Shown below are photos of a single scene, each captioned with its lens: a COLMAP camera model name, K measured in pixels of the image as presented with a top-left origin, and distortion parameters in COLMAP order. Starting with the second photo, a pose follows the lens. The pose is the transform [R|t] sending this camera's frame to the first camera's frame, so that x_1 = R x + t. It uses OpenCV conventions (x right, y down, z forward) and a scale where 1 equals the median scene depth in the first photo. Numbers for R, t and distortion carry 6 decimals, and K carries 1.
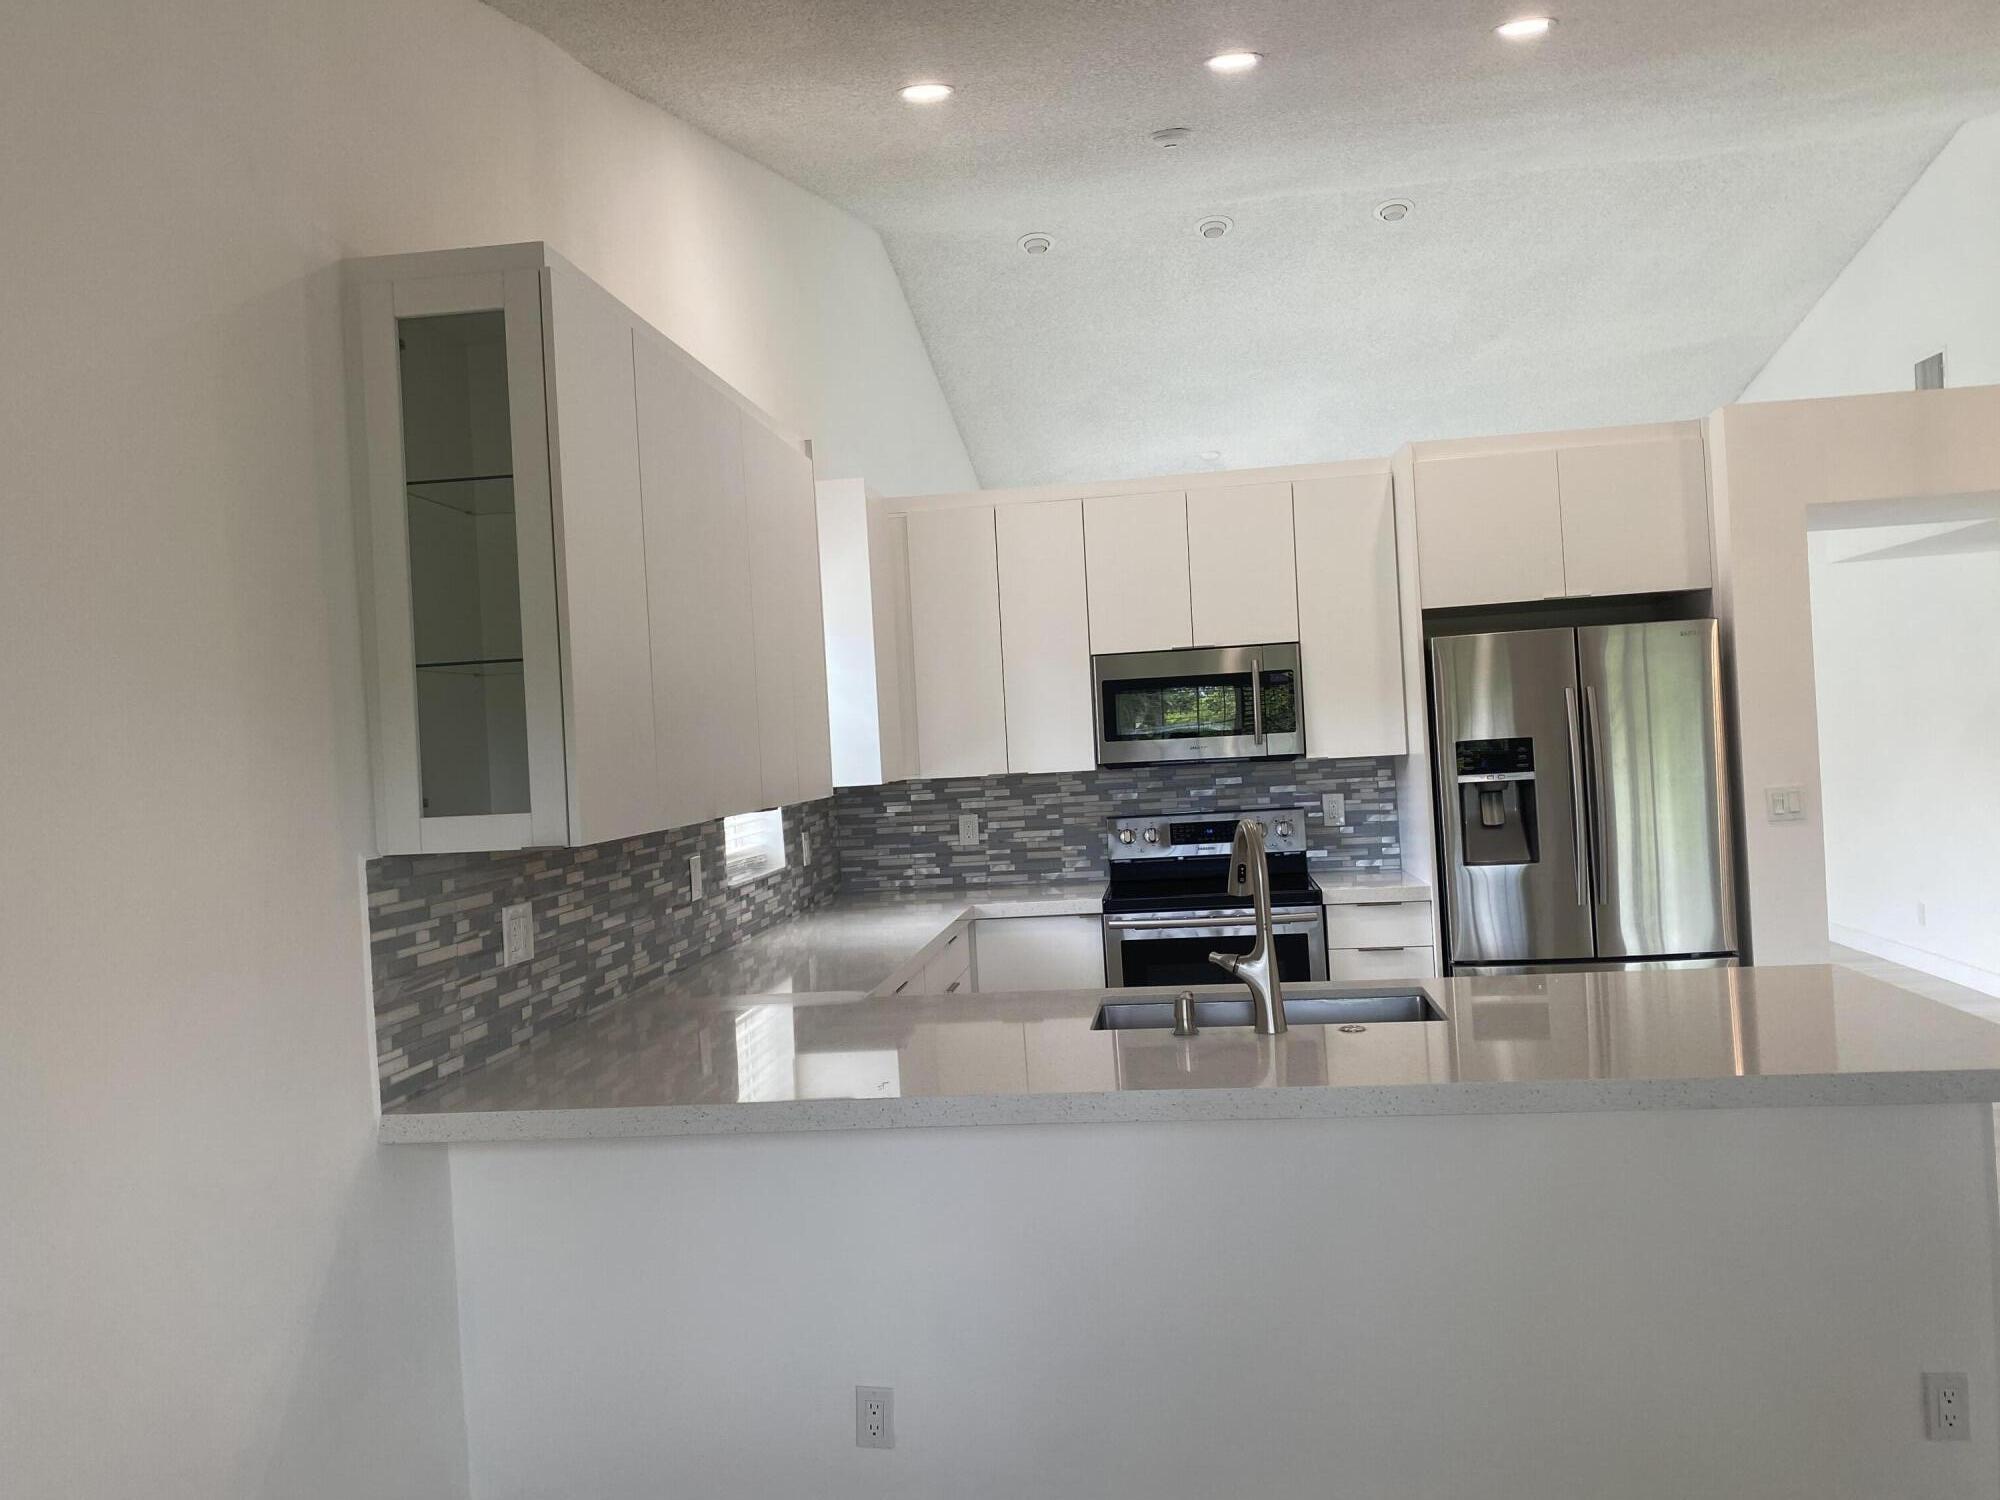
lens RADIAL K [[1535.1, 0, 1006.7], [0, 1535.1, 744.9], [0, 0, 1]] dist [0.050928, -0.062299]
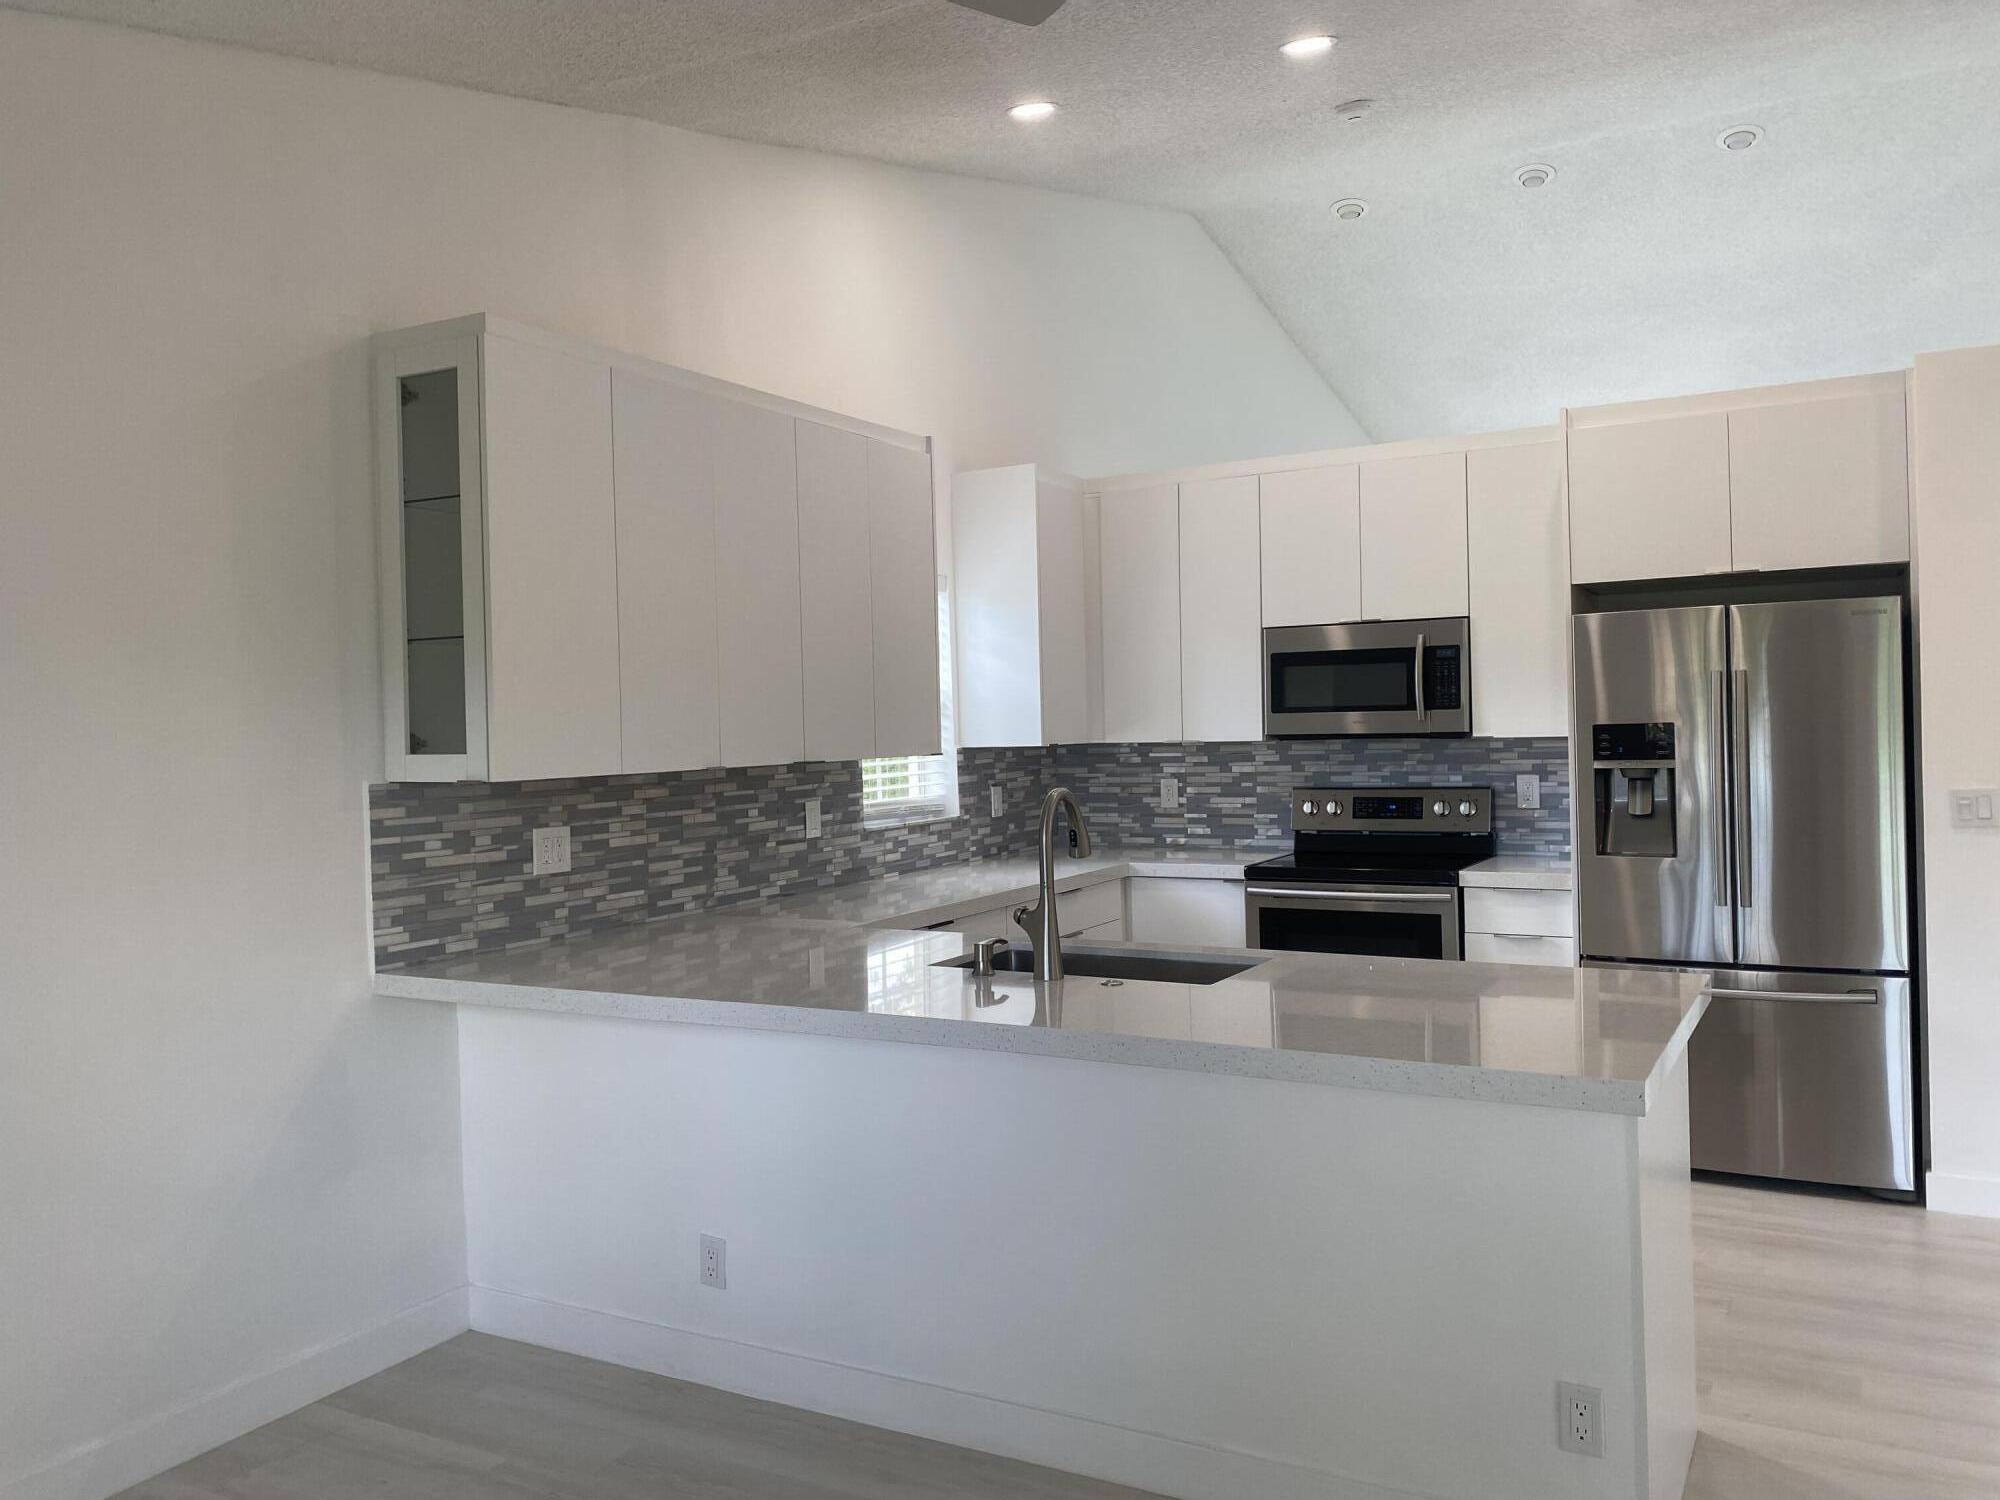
lens RADIAL K [[1535.1, 0, 997.7], [0, 1535.1, 739.4], [0, 0, 1]] dist [0.050928, -0.062299]
pose [[0.925930, 0.038543, -0.375723, 0.306217], [-0.029565, 0.999123, 0.029634, -0.010449], [0.376536, -0.016331, 0.926258, -0.020140]]
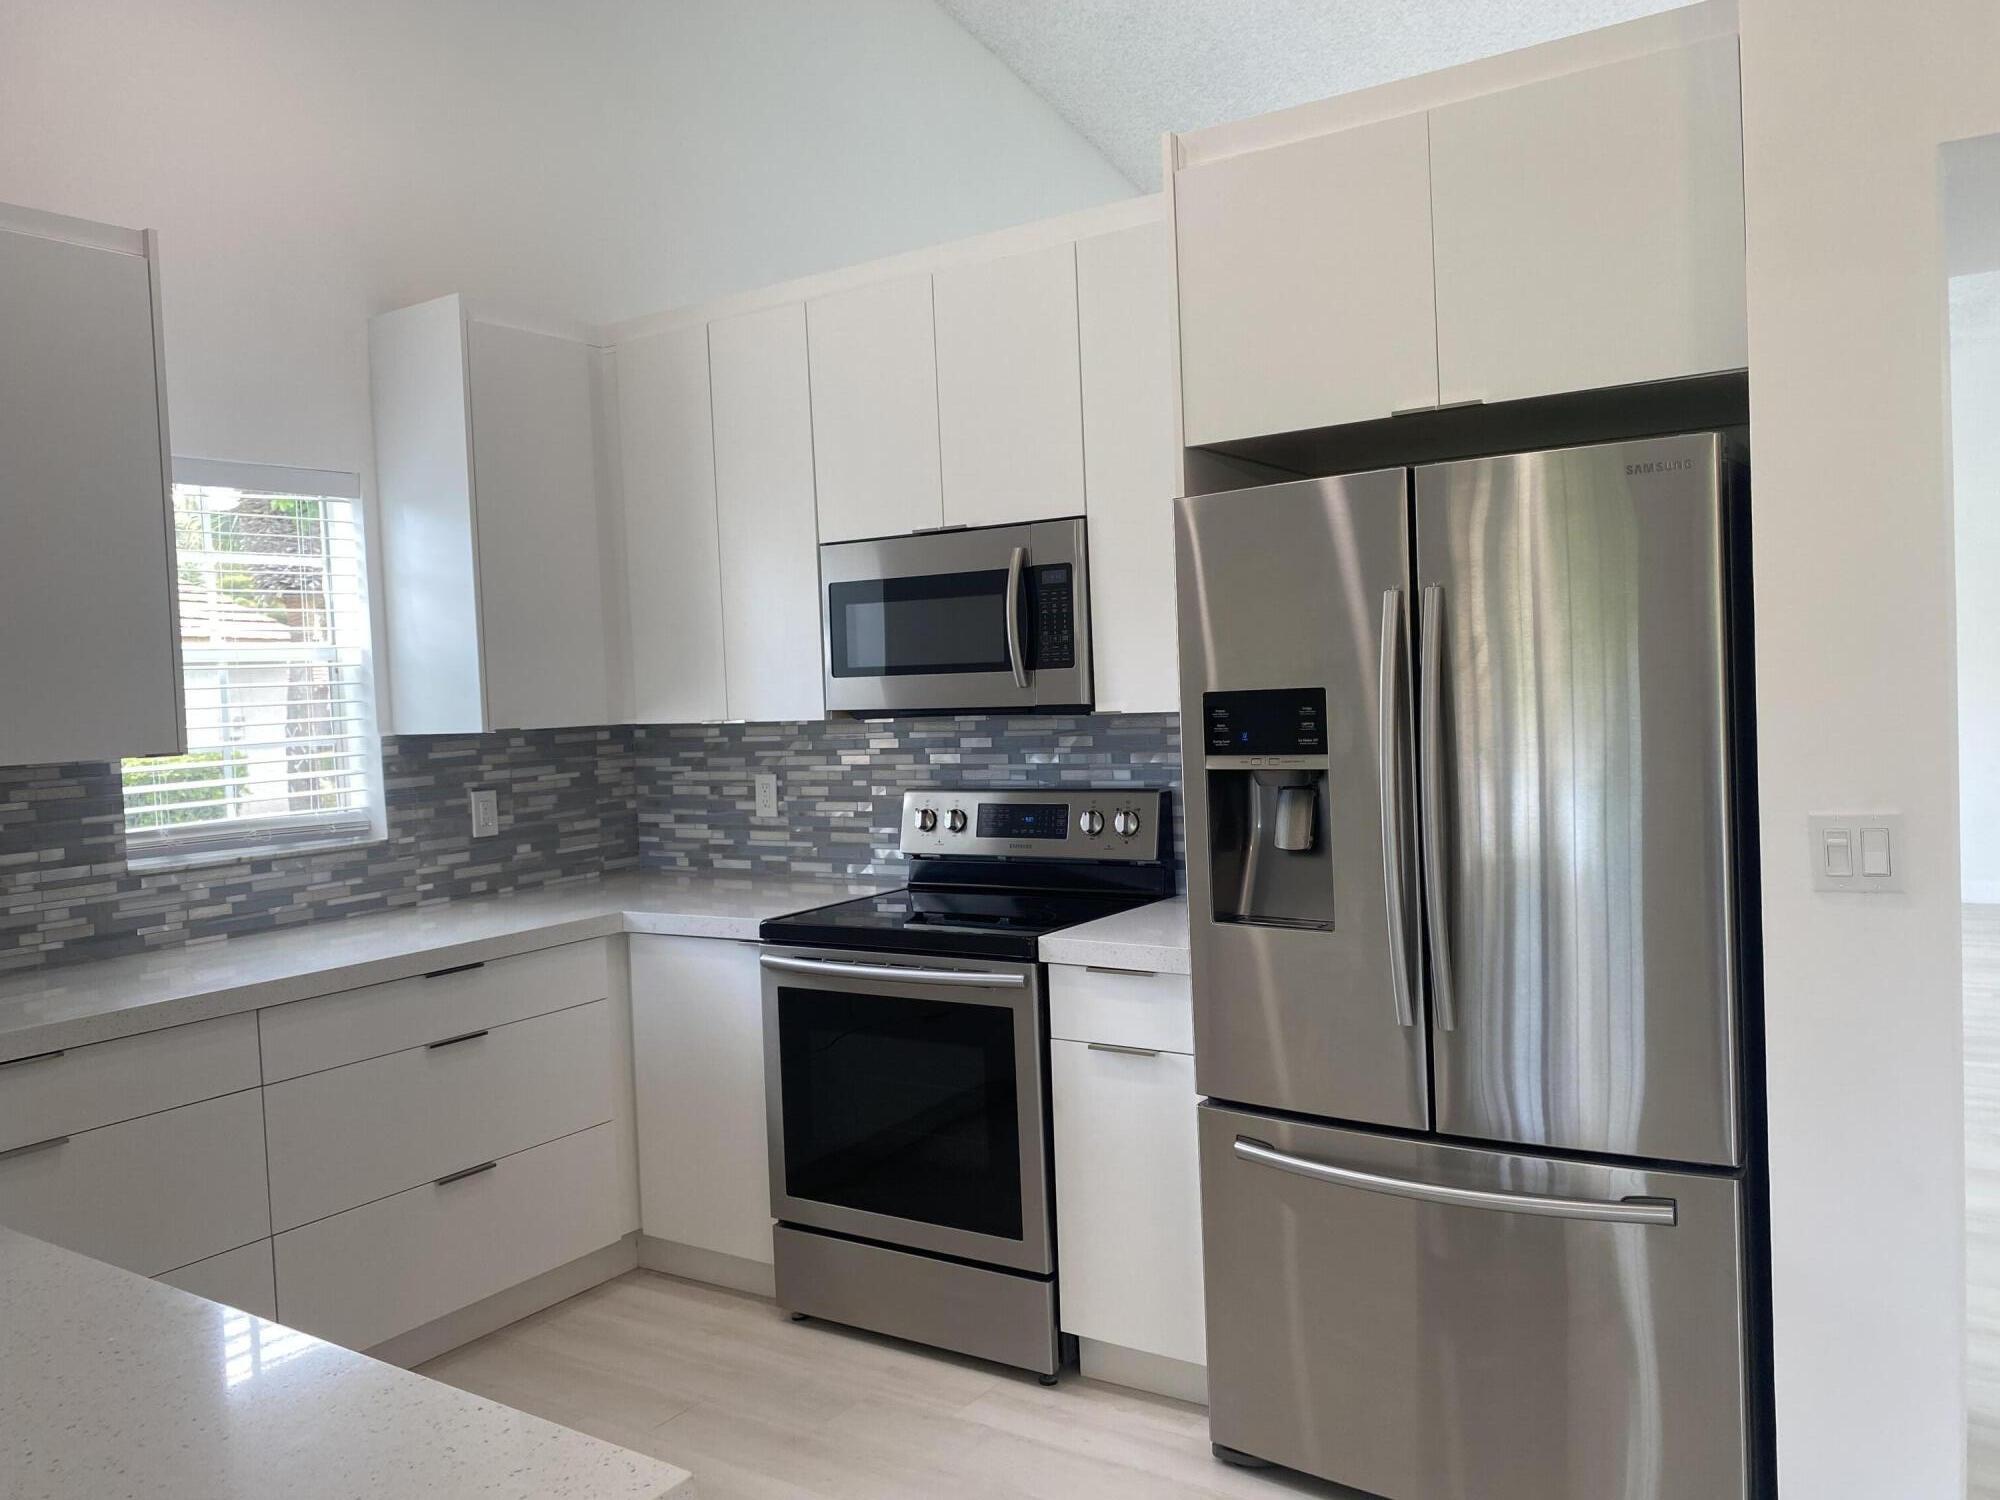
lens RADIAL K [[1535.1, 0, 999.7], [0, 1535.1, 737.6], [0, 0, 1]] dist [0.050928, -0.062299]
pose [[0.893705, 0.036203, -0.447193, 0.462325], [-0.012110, 0.998322, 0.056618, -0.015745], [0.448492, -0.045184, 0.892644, 0.483742]]
